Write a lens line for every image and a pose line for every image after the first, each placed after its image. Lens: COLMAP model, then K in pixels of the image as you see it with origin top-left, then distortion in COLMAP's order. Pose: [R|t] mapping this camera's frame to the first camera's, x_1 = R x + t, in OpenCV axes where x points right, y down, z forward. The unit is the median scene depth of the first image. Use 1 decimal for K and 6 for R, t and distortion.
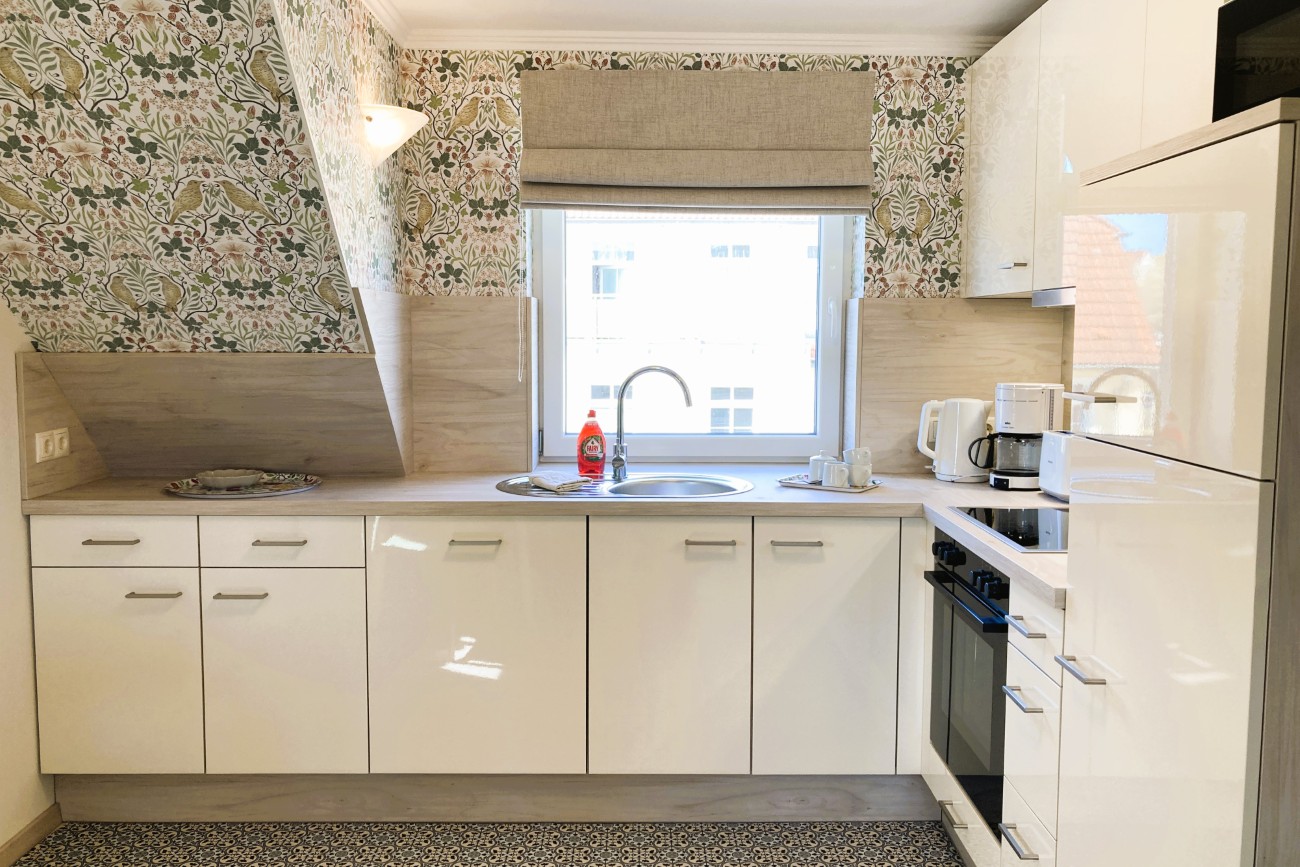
lens RADIAL K [[1065.6, 0, 648.8], [0, 1065.6, 428.5], [0, 0, 1]] dist [0.046300, -0.034440]
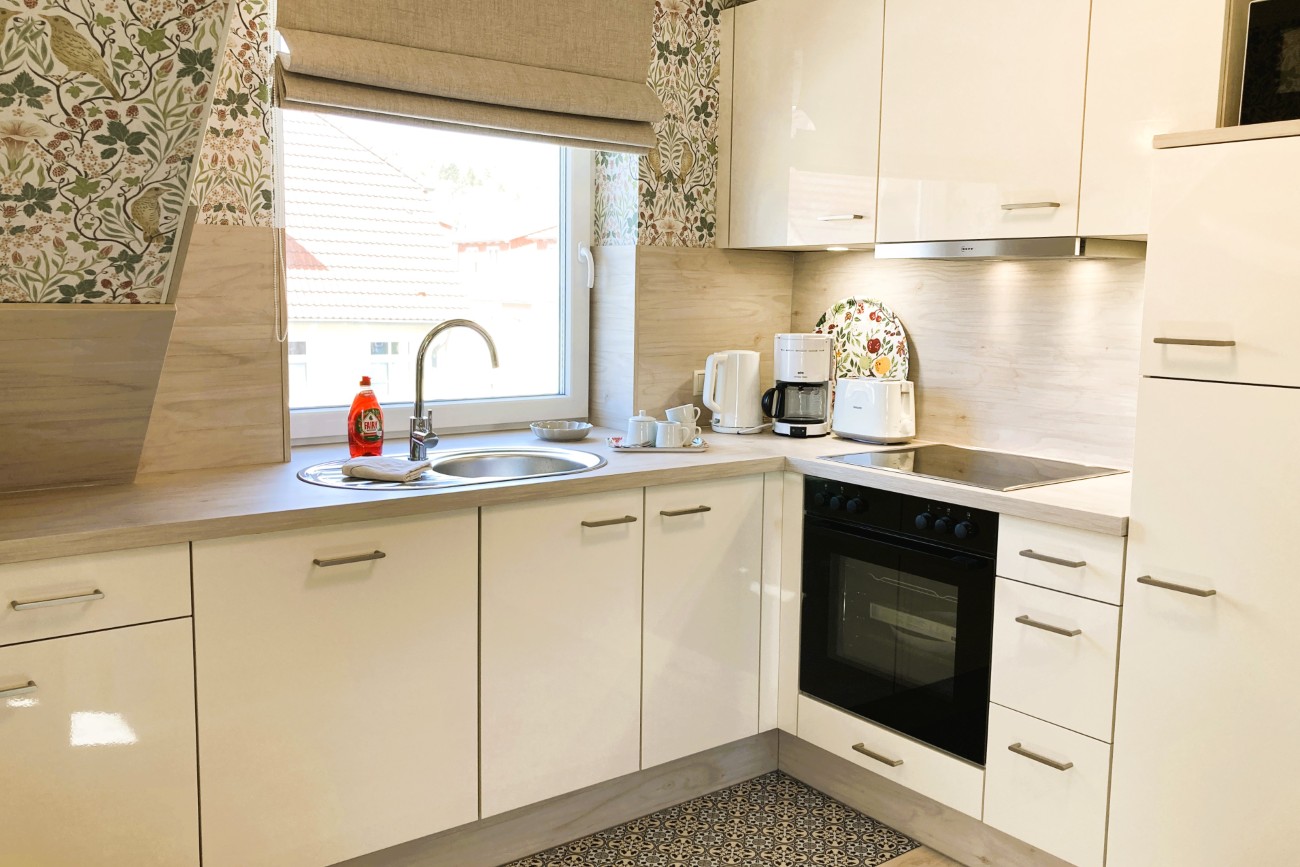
lens RADIAL K [[1119.2, 0, 638.5], [0, 1119.2, 437.8], [0, 0, 1]] dist [0.059485, -0.039246]
pose [[0.804201, -0.071509, 0.590039, -0.397808], [0.044249, 0.997184, 0.060542, -0.013883], [-0.592707, -0.022579, 0.805101, 0.213976]]
